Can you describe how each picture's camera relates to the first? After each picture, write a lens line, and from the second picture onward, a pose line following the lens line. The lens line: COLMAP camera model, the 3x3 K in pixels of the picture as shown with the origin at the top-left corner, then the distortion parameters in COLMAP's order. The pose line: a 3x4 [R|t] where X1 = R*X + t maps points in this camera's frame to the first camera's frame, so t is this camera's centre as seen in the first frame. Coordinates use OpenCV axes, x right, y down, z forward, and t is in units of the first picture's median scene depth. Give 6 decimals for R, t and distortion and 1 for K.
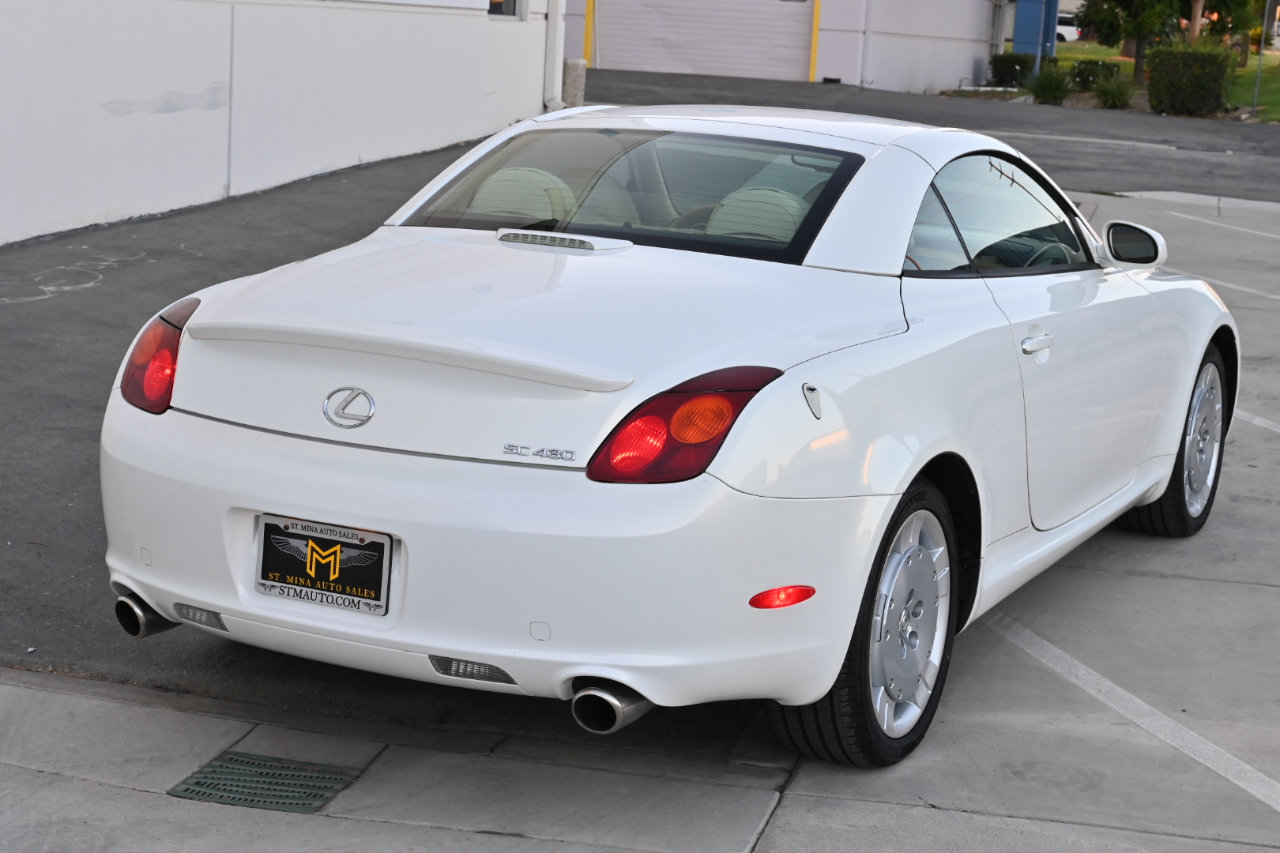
lens RADIAL K [[2202.3, 0, 640.0], [0, 2202.3, 426.5], [0, 0, 1]] dist [-0.014125, -0.014477]
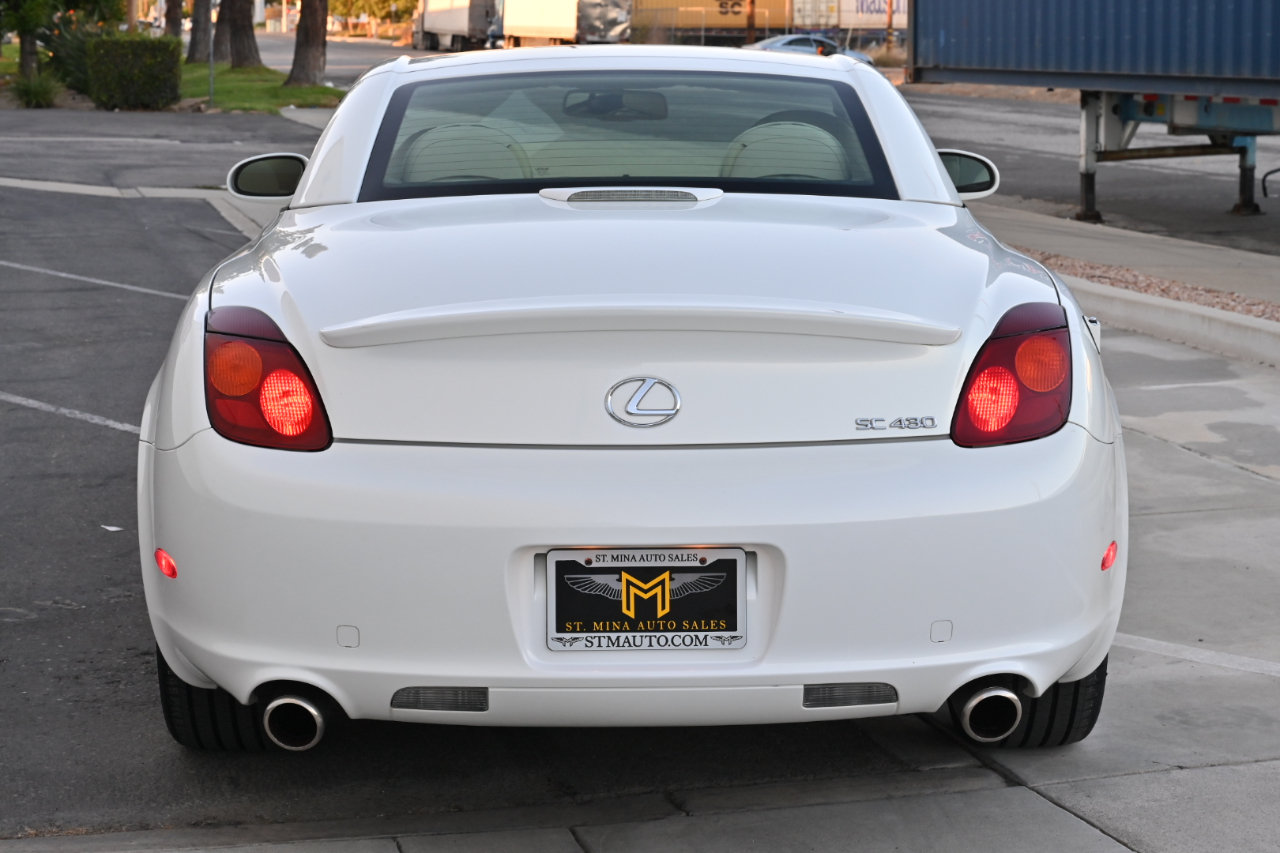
lens RADIAL K [[2411.5, 0, 640.0], [0, 2411.5, 426.5], [0, 0, 1]] dist [0.001279, 0.090153]
pose [[0.876140, -0.121194, 0.466574, -0.545879], [0.128012, 0.991624, 0.017194, -0.015093], [-0.464749, 0.044663, 0.884315, 0.222127]]
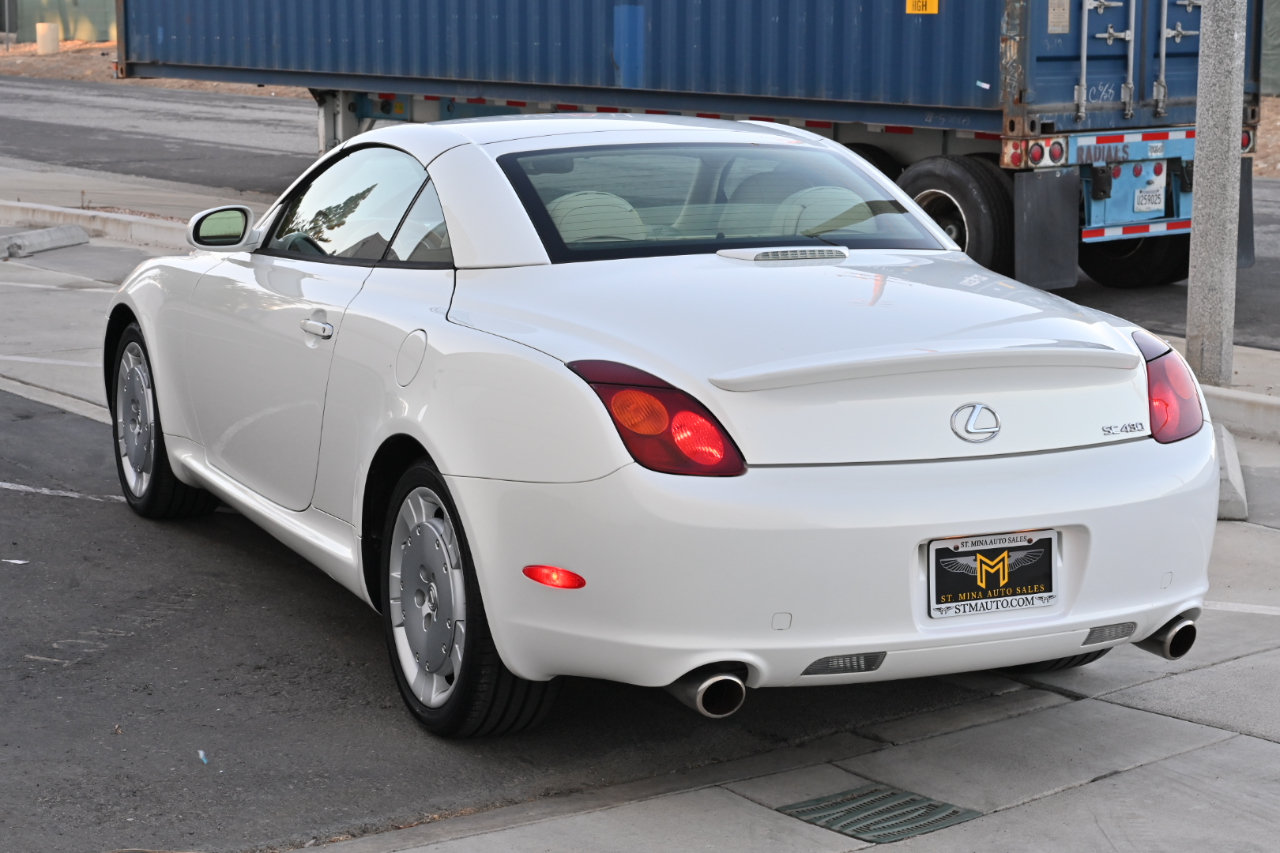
lens RADIAL K [[2411.5, 0, 640.0], [0, 2411.5, 426.5], [0, 0, 1]] dist [0.001279, 0.090153]
pose [[0.608627, -0.167493, 0.775577, -1.123236], [0.158538, 0.983426, 0.087969, -0.133707], [-0.777457, 0.069418, 0.625094, 0.406006]]
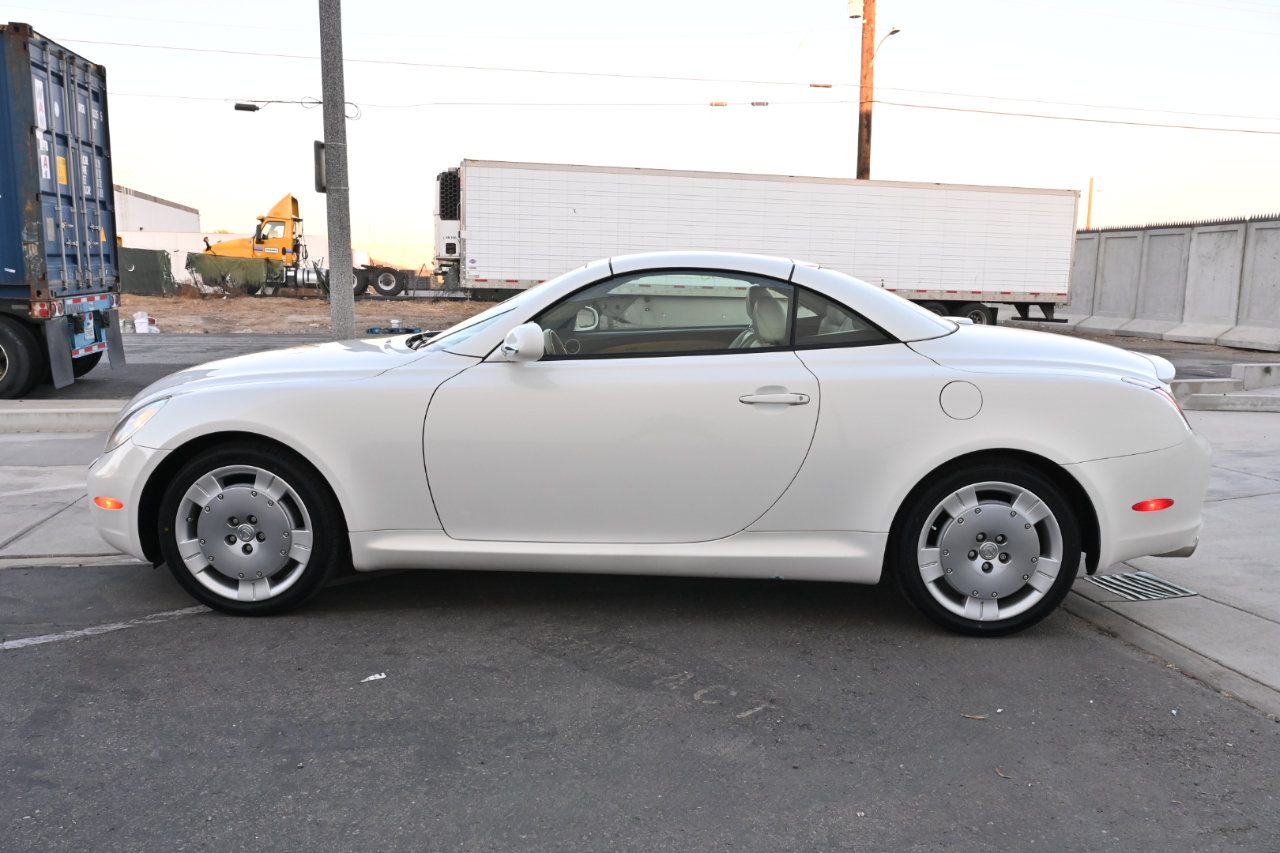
lens RADIAL K [[934.5, 0, 640.0], [0, 934.5, 426.5], [0, 0, 1]] dist [-0.003320, -0.001847]
pose [[-0.412804, -0.193894, 0.889943, -0.758388], [0.134156, 0.953479, 0.269965, -0.290304], [-0.900886, 0.230833, -0.367588, 1.801839]]
